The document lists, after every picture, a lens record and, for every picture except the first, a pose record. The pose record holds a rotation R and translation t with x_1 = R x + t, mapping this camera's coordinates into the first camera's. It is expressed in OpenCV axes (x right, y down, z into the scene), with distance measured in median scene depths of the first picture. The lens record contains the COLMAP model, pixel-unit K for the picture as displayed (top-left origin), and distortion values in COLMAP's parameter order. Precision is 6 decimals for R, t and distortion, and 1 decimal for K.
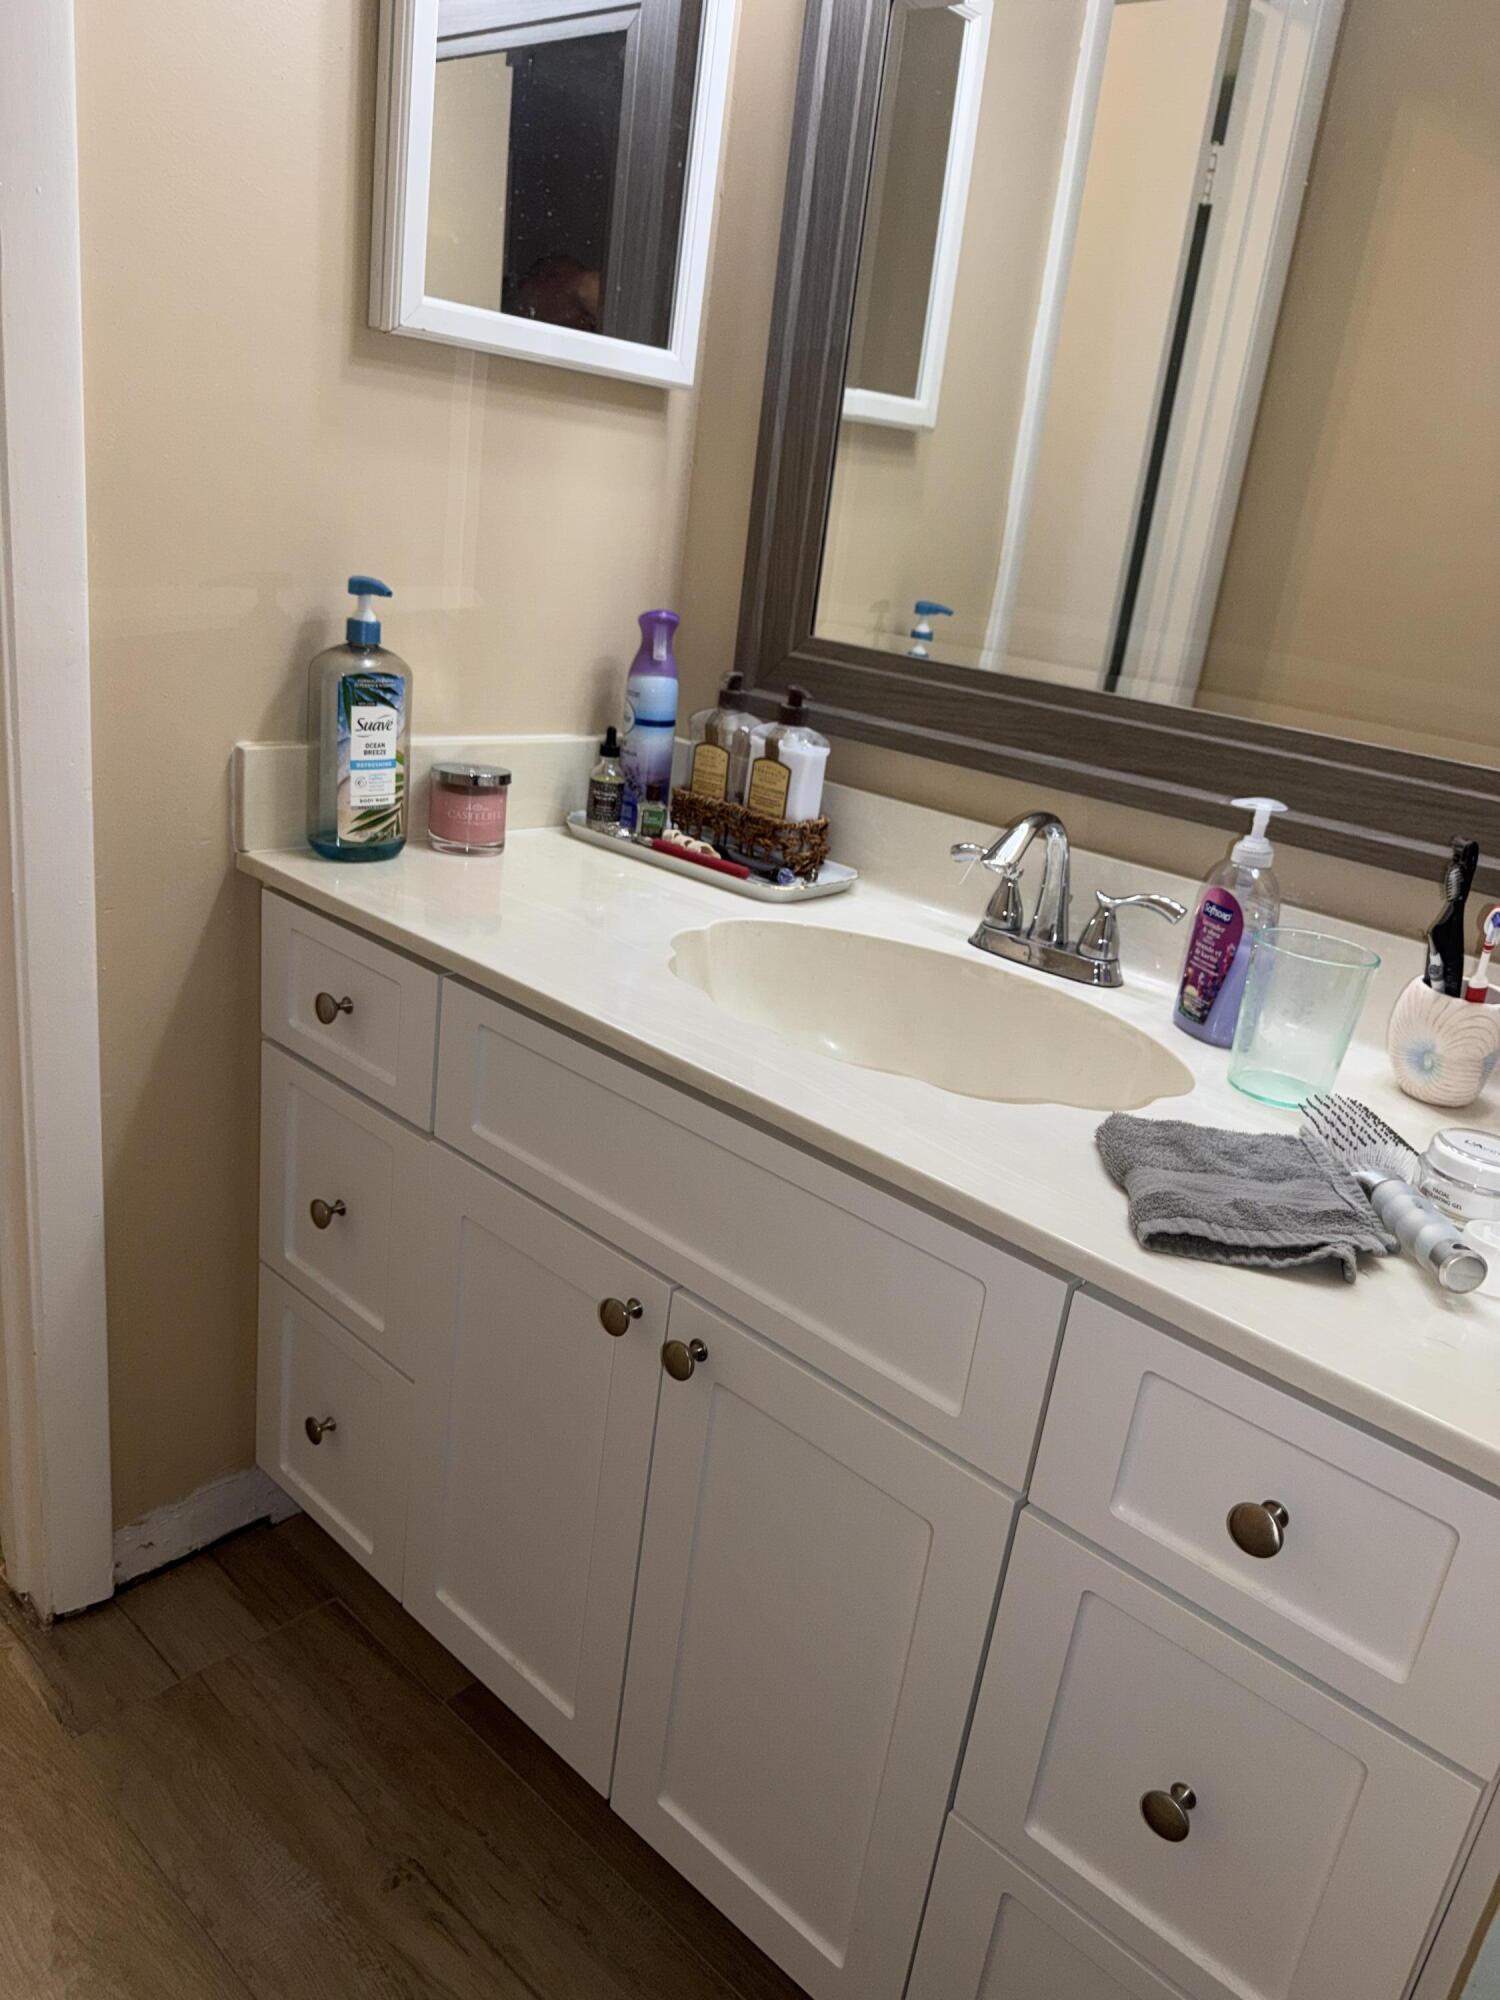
lens RADIAL K [[1375.3, 0, 730.8], [0, 1375.3, 1031.7], [0, 0, 1]] dist [0.090584, -0.159192]
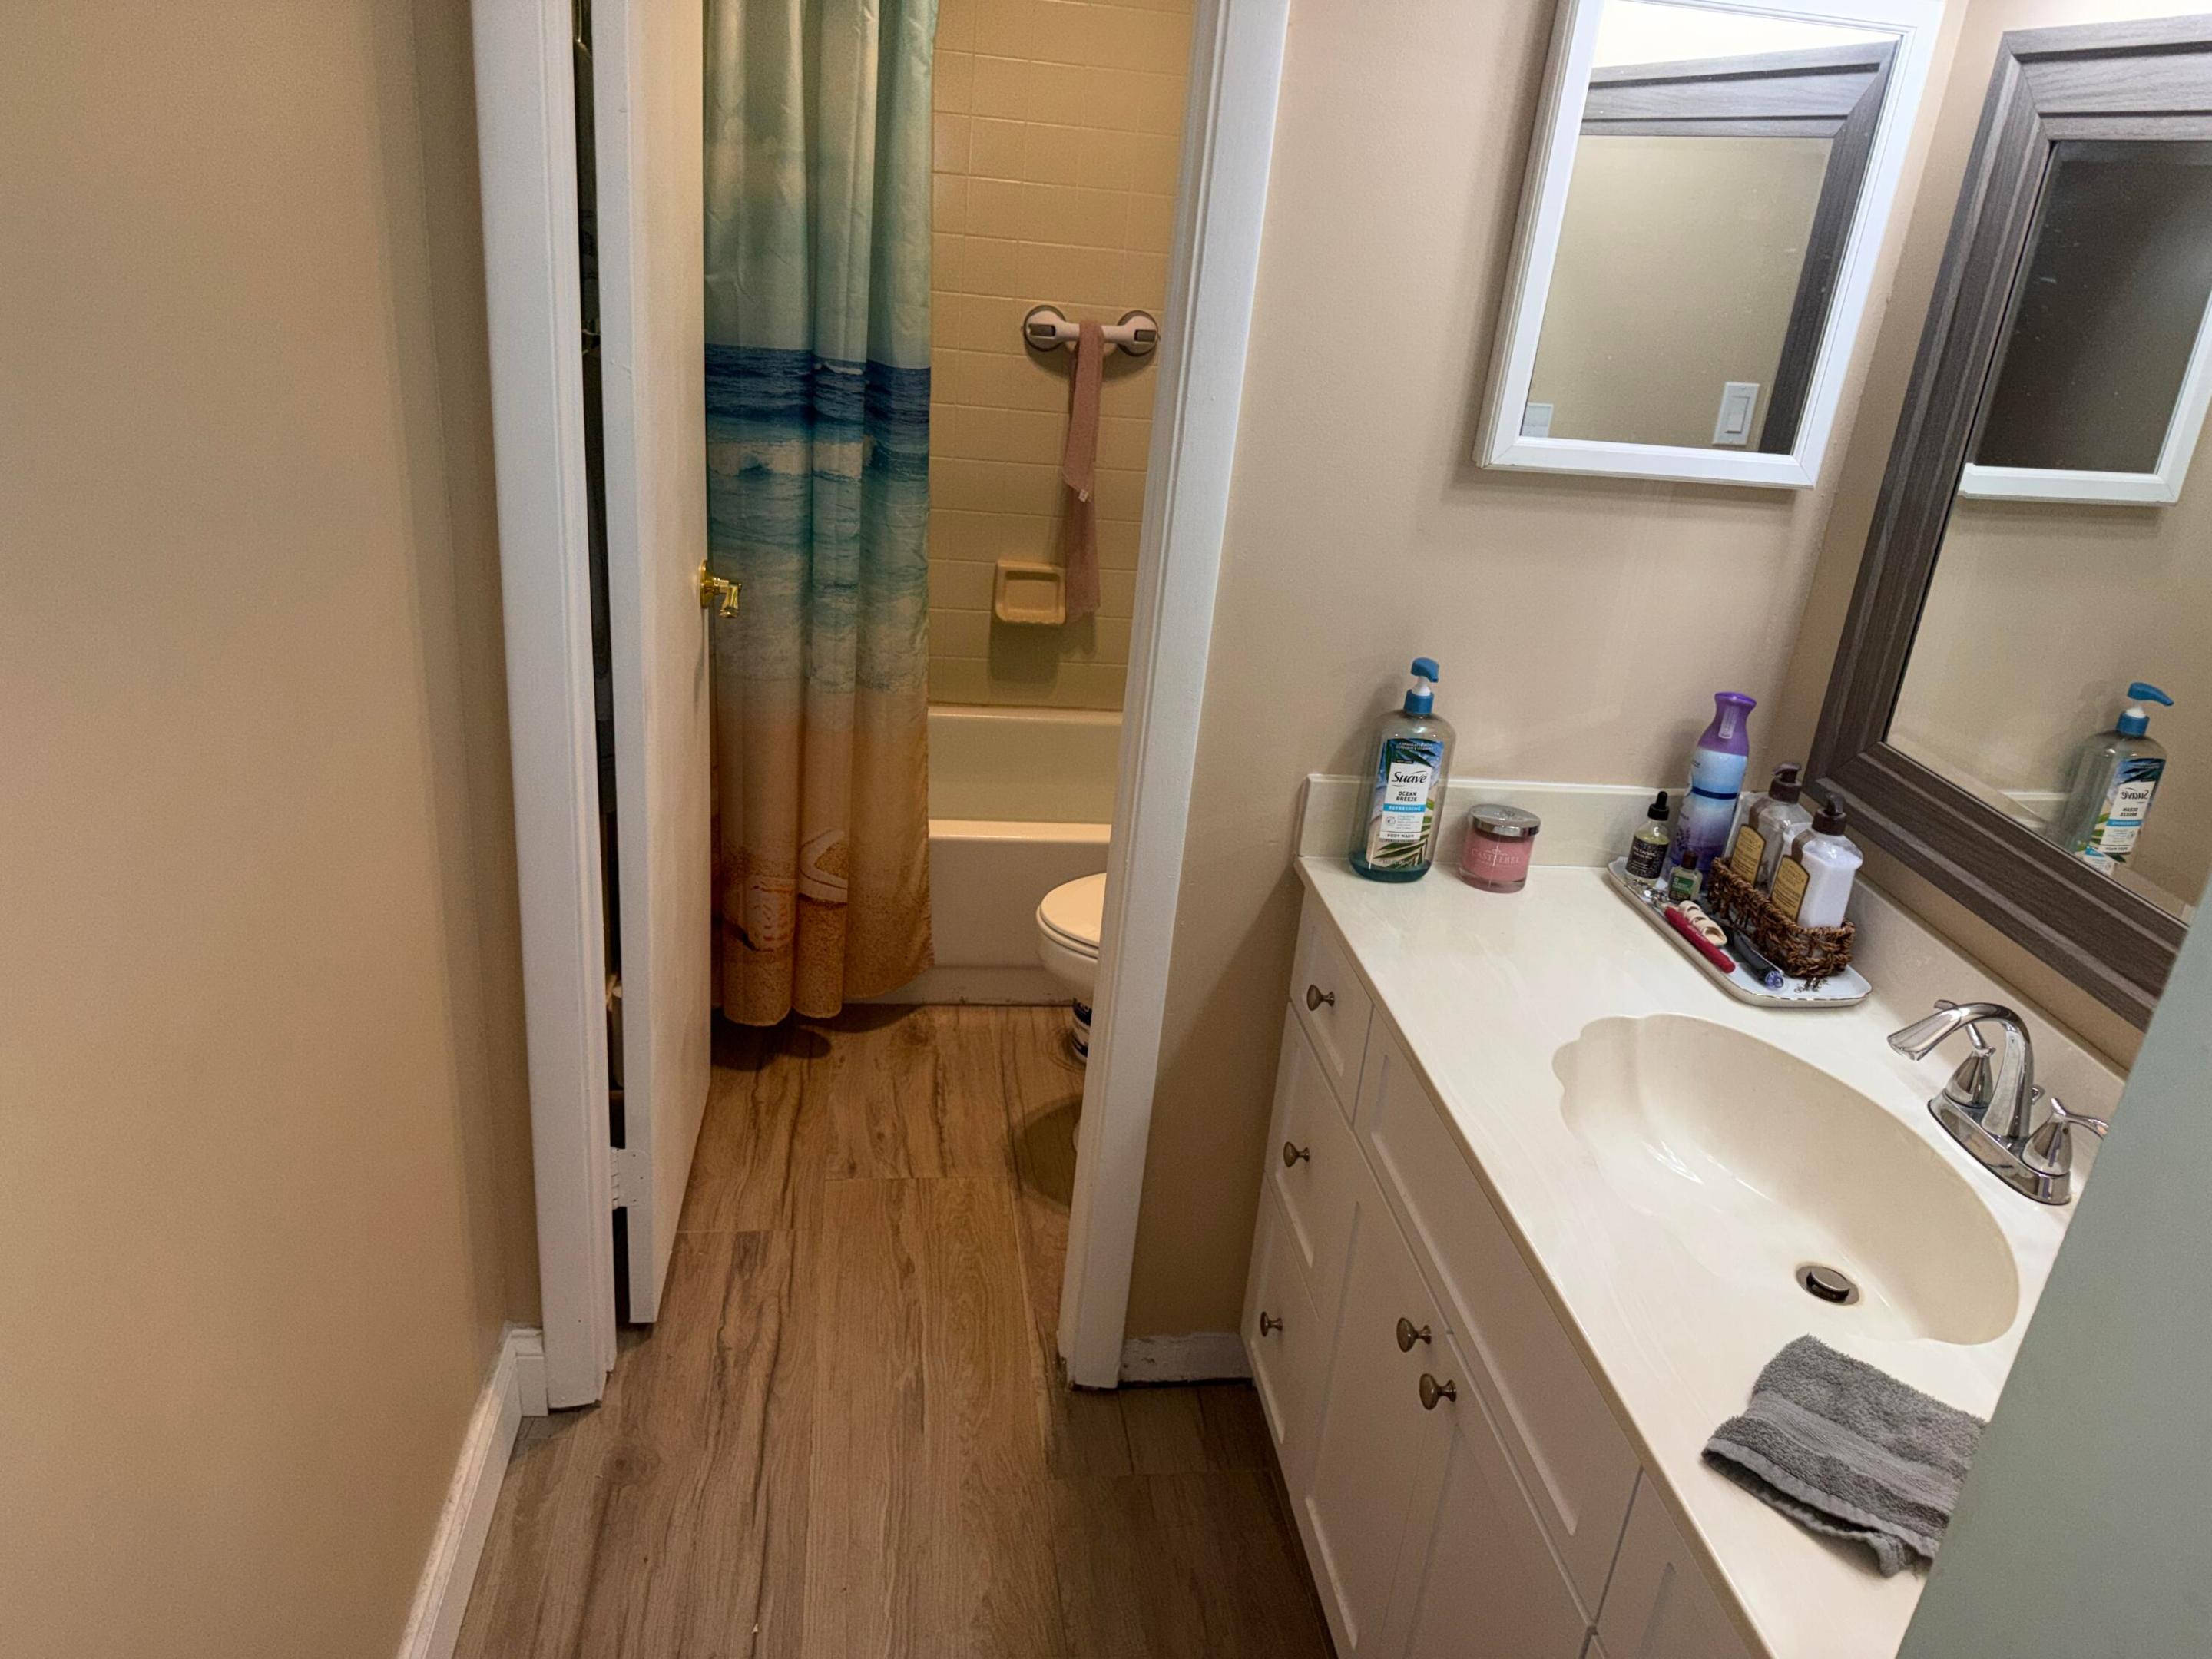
lens RADIAL K [[1521.1, 0, 1129.7], [0, 1521.1, 802.1], [0, 0, 1]] dist [0.090584, -0.159192]
pose [[0.771504, 0.189983, -0.607197, 0.345645], [-0.221118, 0.974949, 0.024094, -0.168092], [0.596563, 0.115673, 0.794186, -0.189388]]
